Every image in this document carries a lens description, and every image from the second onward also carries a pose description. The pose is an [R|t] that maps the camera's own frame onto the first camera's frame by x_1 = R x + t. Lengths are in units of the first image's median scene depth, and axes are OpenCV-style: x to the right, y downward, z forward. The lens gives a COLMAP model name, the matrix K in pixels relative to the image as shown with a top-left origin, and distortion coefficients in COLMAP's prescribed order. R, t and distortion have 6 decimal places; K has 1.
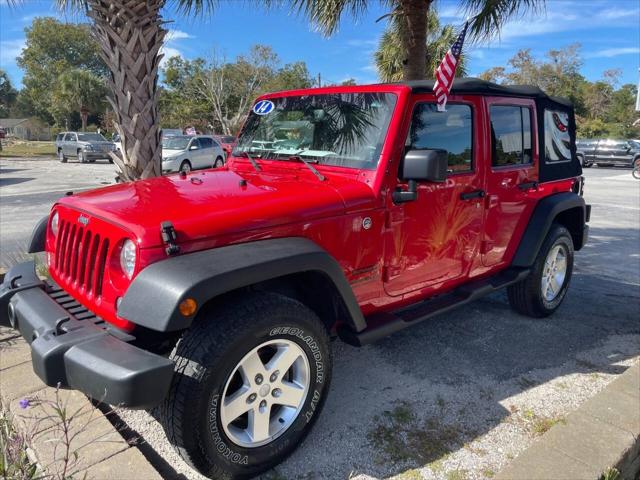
lens RADIAL K [[502.9, 0, 320.0], [0, 502.9, 240.0], [0, 0, 1]] dist [0.085382, -0.131082]
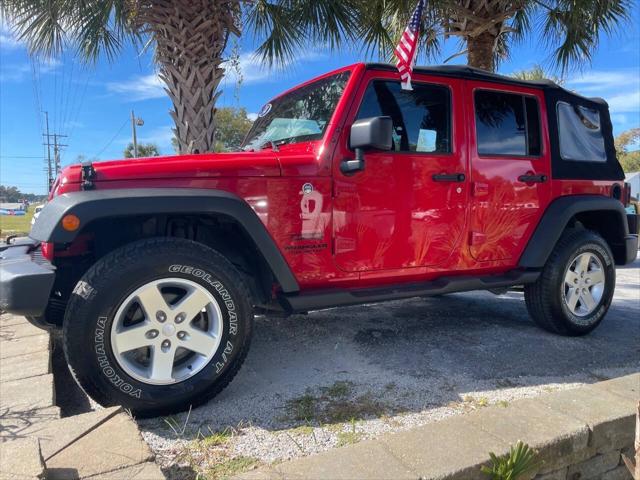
lens RADIAL K [[502.9, 0, 320.0], [0, 502.9, 240.0], [0, 0, 1]] dist [0.085382, -0.131082]
pose [[0.969228, 0.012908, -0.245827, 0.344934], [-0.047093, 0.989903, -0.133697, 0.189670], [0.241619, 0.141160, 0.960049, 0.052242]]
